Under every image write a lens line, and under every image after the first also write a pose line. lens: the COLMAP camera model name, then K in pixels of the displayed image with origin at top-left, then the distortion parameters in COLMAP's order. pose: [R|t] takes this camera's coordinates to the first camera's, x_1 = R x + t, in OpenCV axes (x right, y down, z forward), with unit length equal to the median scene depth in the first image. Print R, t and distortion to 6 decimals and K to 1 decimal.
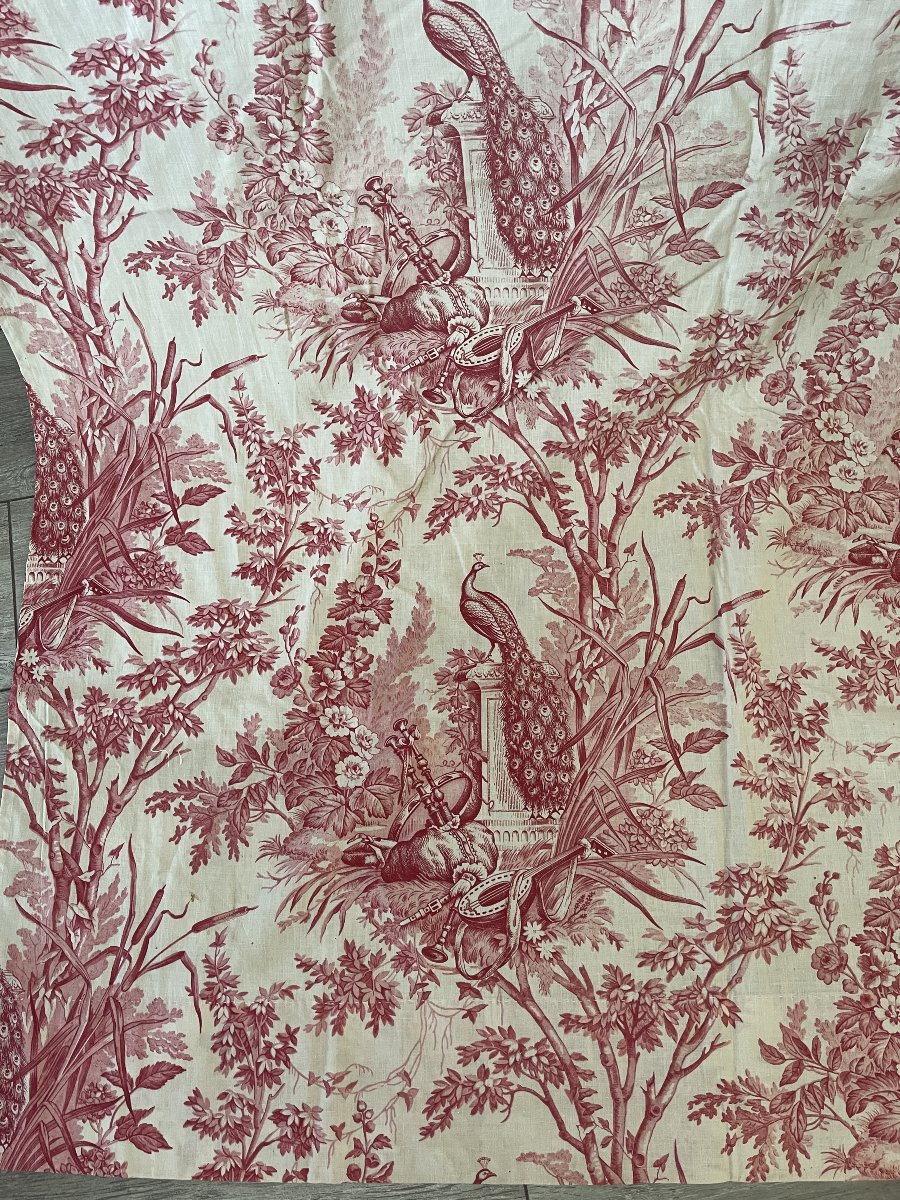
lens RADIAL K [[906.4, 0, 452.1], [0, 906.4, 597.6], [0, 0, 1]] dist [0.059512, -0.077098]
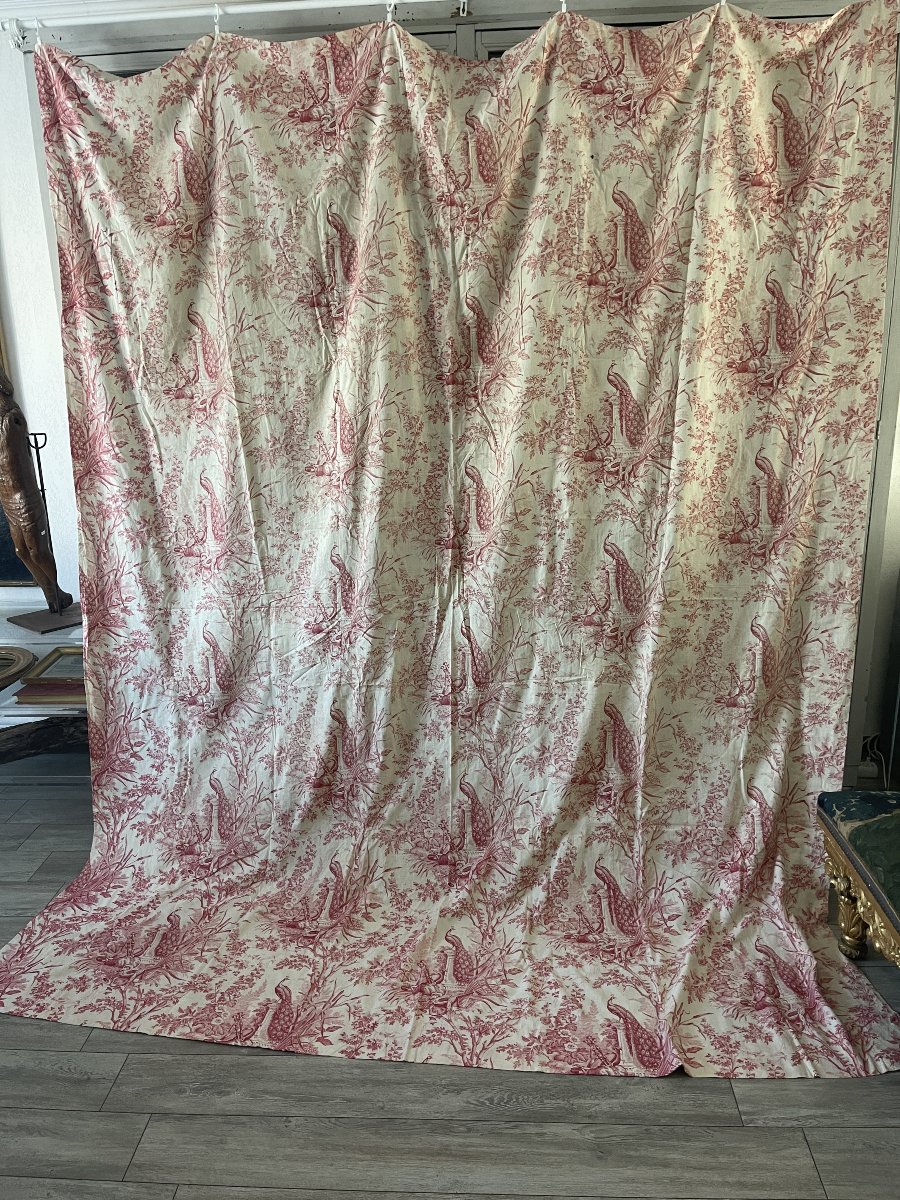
lens RADIAL K [[904.7, 0, 442.7], [0, 904.7, 602.8], [0, 0, 1]] dist [0.061654, -0.073738]
pose [[0.973478, 0.097677, -0.206881, 1.691658], [-0.227844, 0.495638, -0.838111, 2.171099], [0.020673, 0.863019, 0.504748, -1.813940]]
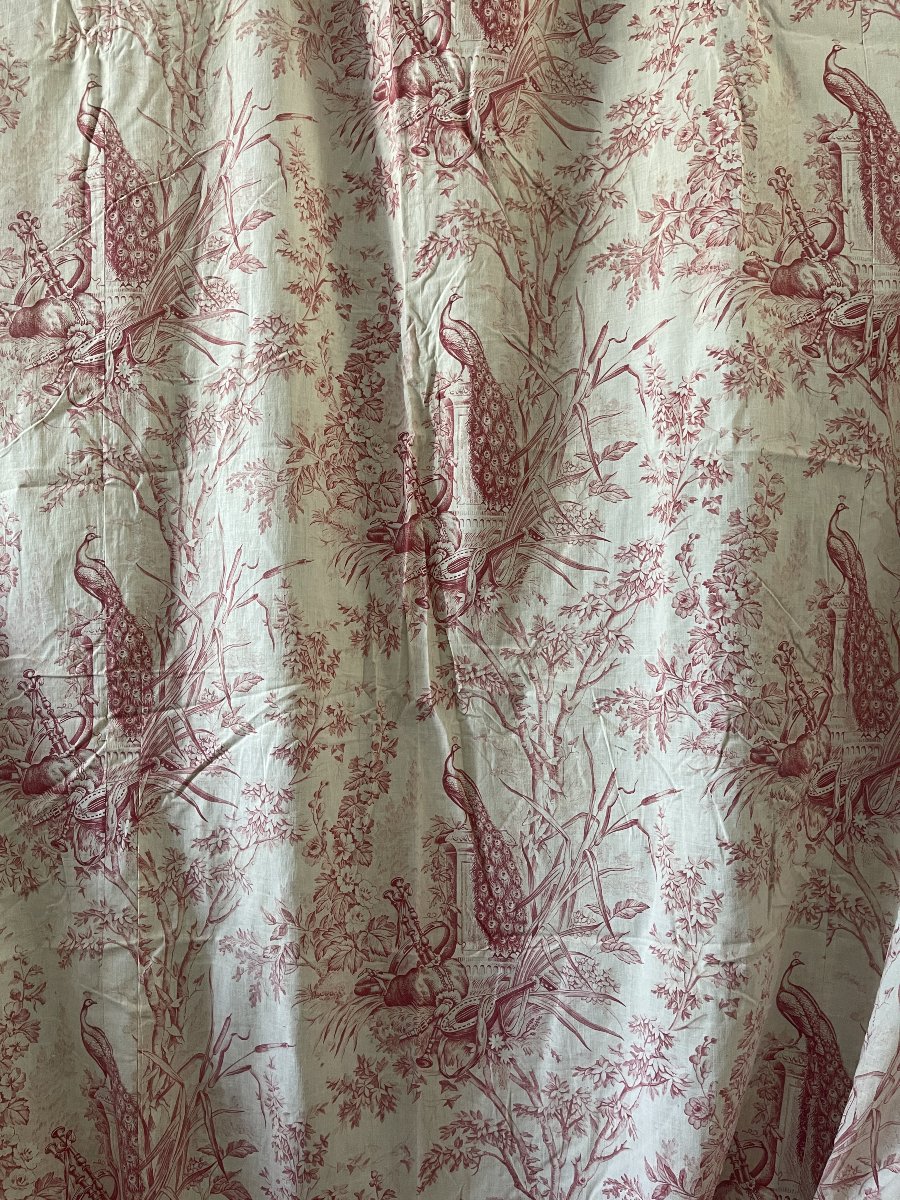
lens RADIAL K [[878.2, 0, 442.4], [0, 878.2, 604.0], [0, 0, 1]] dist [0.040314, -0.071497]
pose [[0.980536, 0.073903, -0.181900, 1.261168], [-0.195467, 0.280218, -0.939825, 0.158981], [-0.018484, 0.957087, 0.289210, -0.445133]]
